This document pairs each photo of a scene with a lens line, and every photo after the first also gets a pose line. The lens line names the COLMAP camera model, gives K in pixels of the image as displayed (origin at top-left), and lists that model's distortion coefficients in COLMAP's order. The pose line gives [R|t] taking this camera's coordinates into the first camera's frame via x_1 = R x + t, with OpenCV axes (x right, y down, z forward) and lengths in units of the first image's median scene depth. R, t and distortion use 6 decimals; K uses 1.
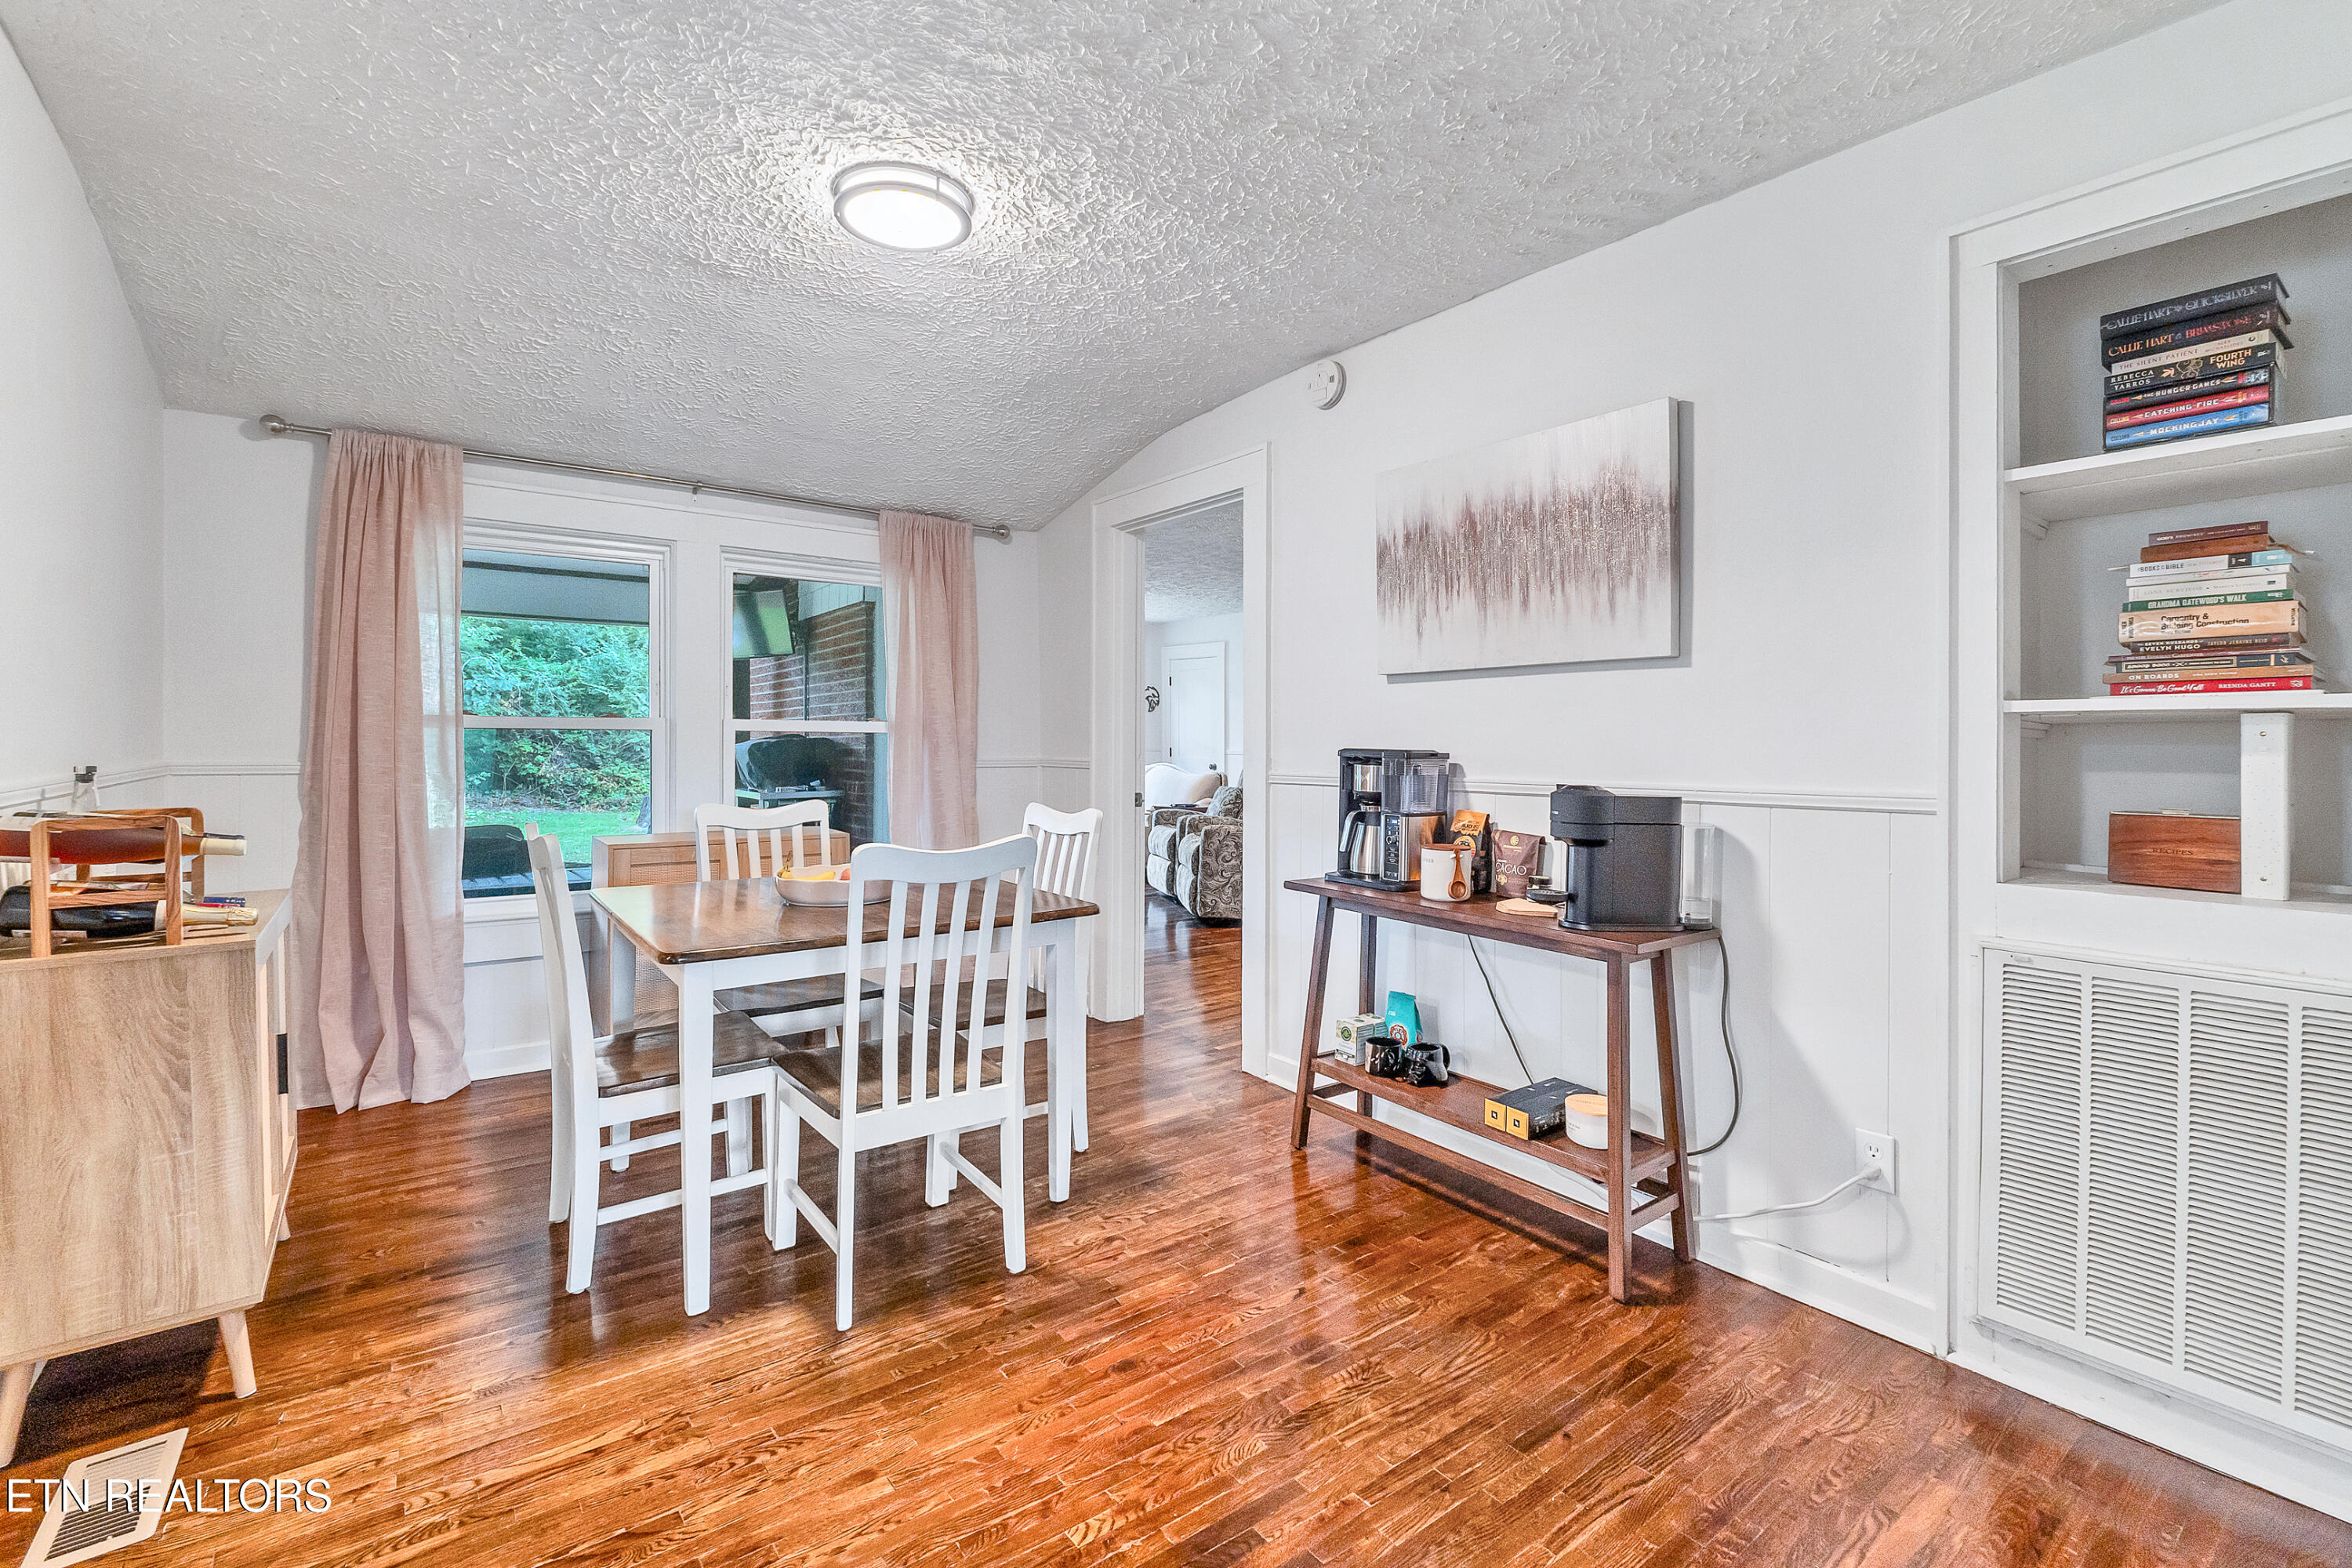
lens RADIAL K [[1024.5, 0, 1190.3], [0, 1024.5, 748.3], [0, 0, 1]] dist [-0.011087, 0.000611]
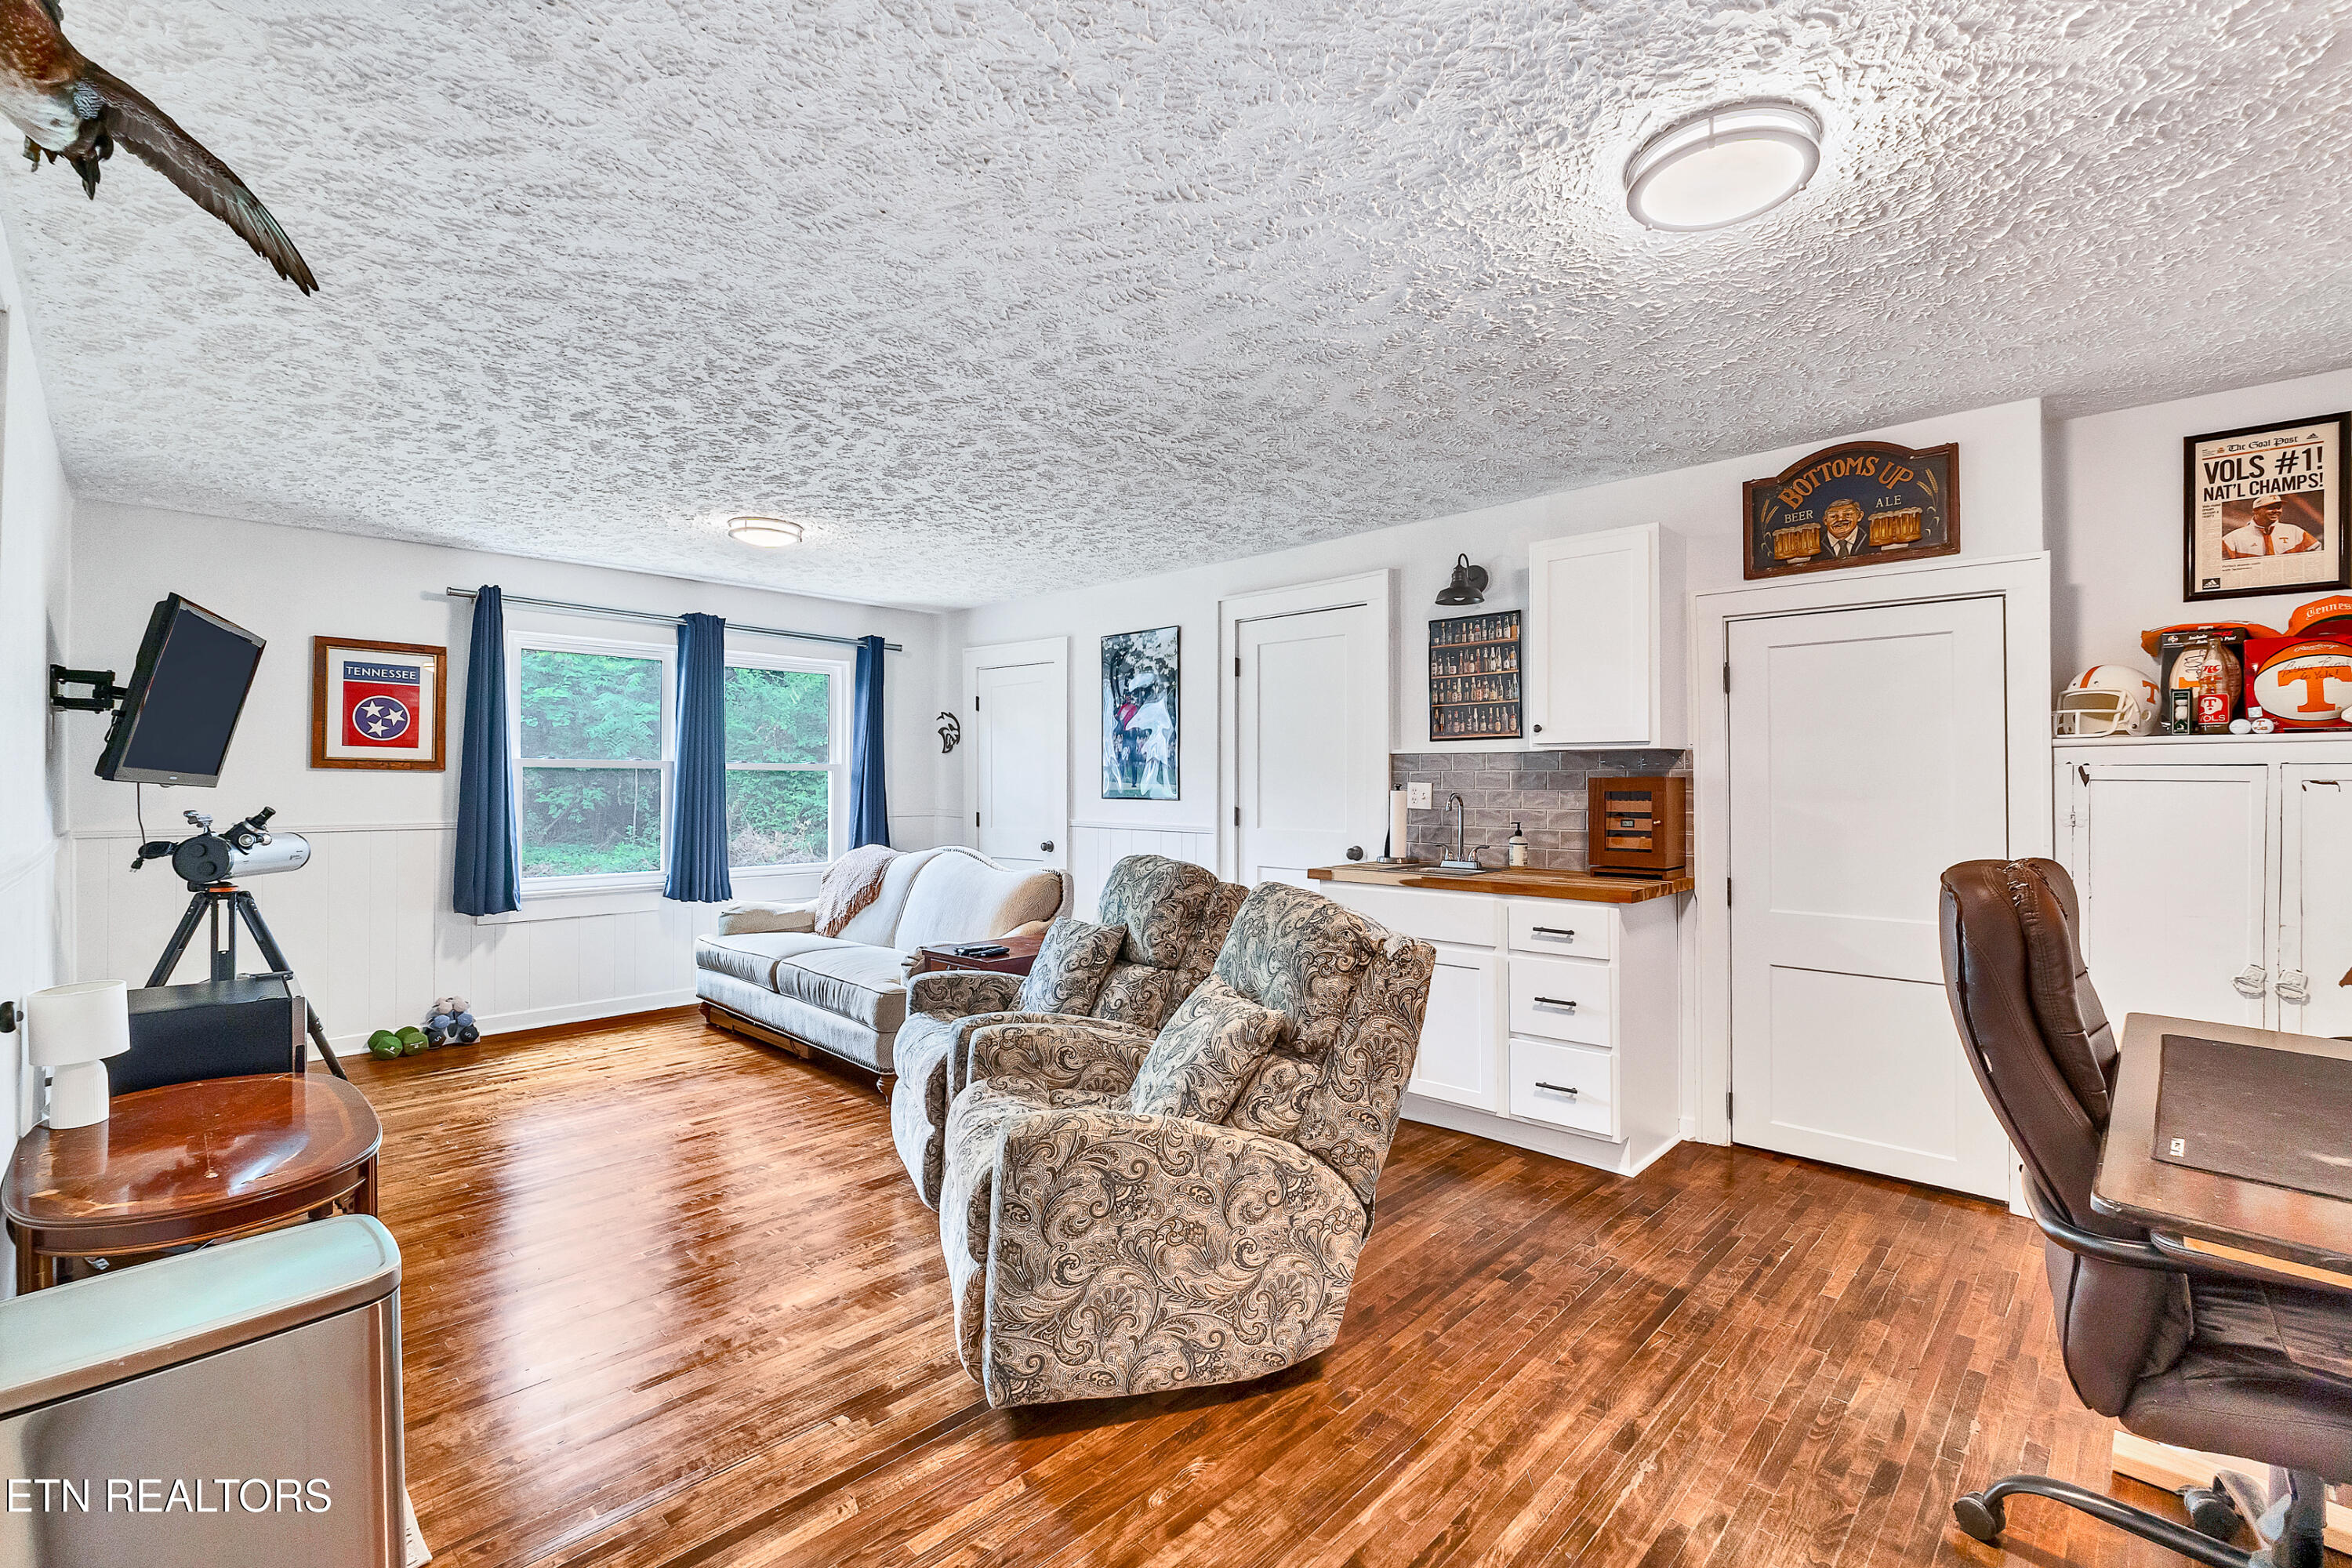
lens RADIAL K [[1024.5, 0, 1176.8], [0, 1024.5, 777.8], [0, 0, 1]] dist [-0.011087, 0.000611]
pose [[0.990138, -0.005089, 0.140006, 0.059778], [0.006025, 0.999962, -0.006257, -0.079028], [-0.139969, 0.007039, 0.990131, 1.796310]]
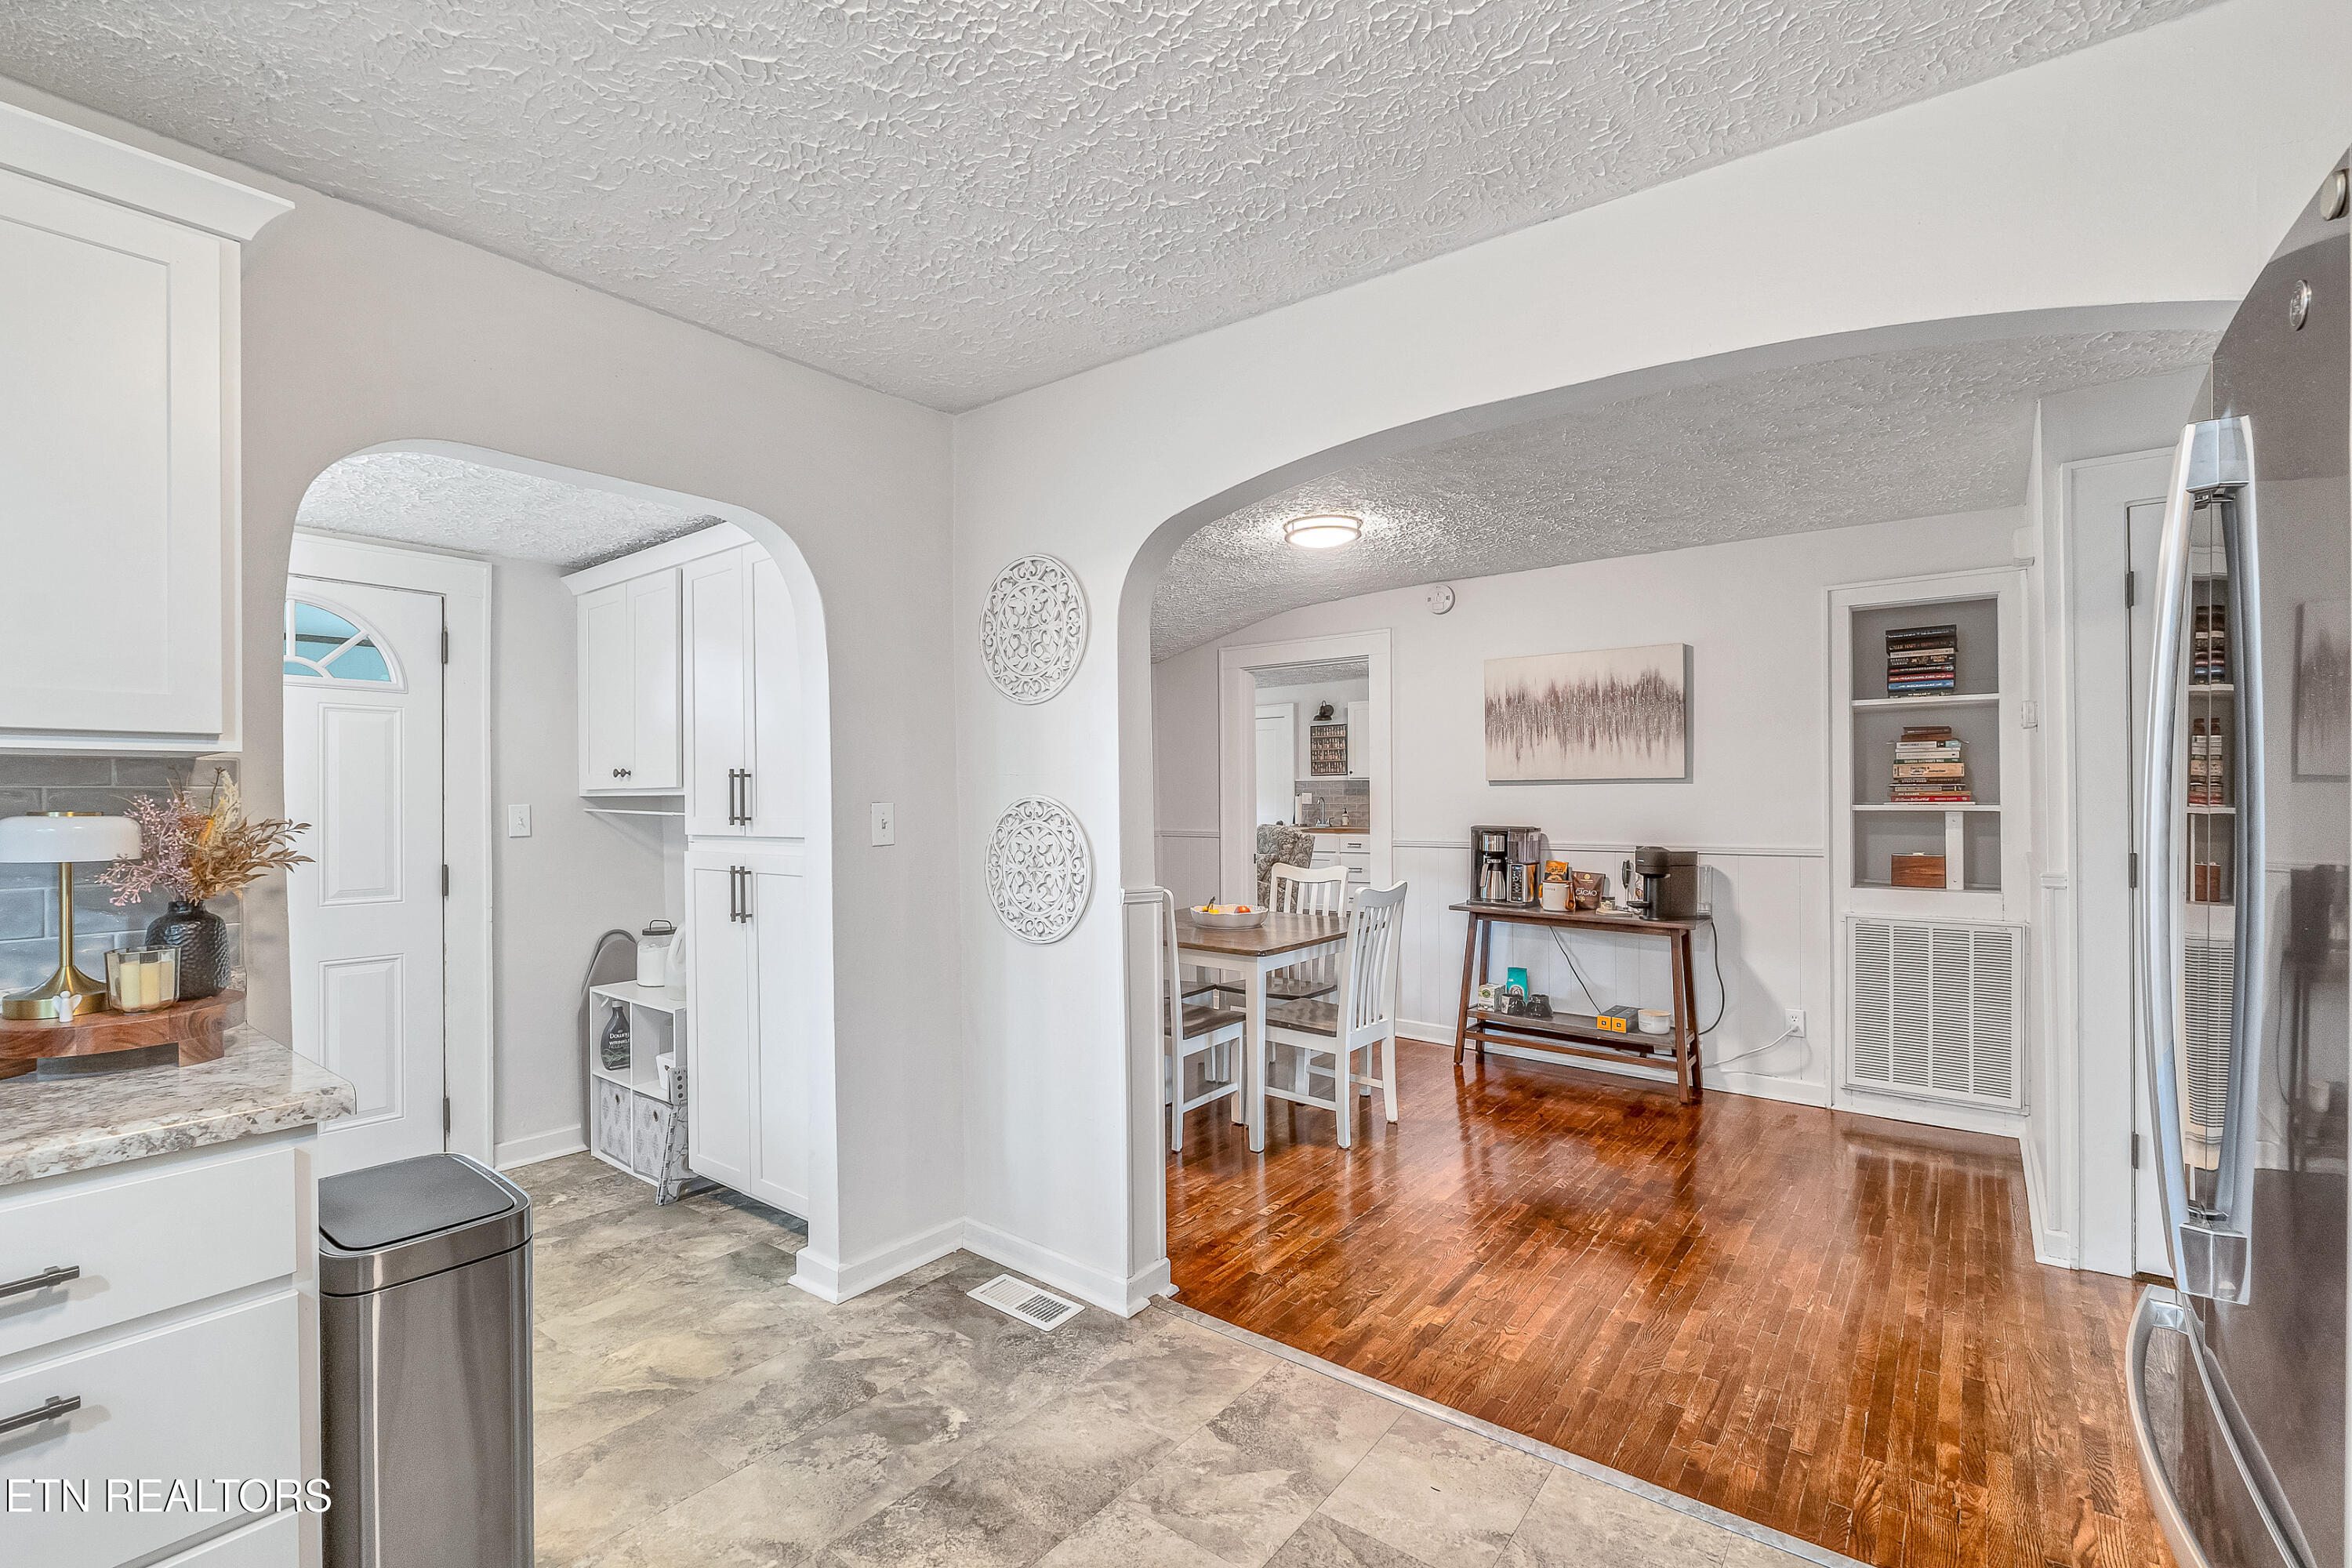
lens RADIAL K [[1024.5, 0, 1143.7], [0, 1024.5, 806.0], [0, 0, 1]] dist [-0.011087, 0.000611]
pose [[0.973180, -0.014481, 0.229590, -0.978488], [0.013011, 0.999884, 0.007914, -0.067371], [-0.229678, -0.004715, 0.973255, -0.648539]]
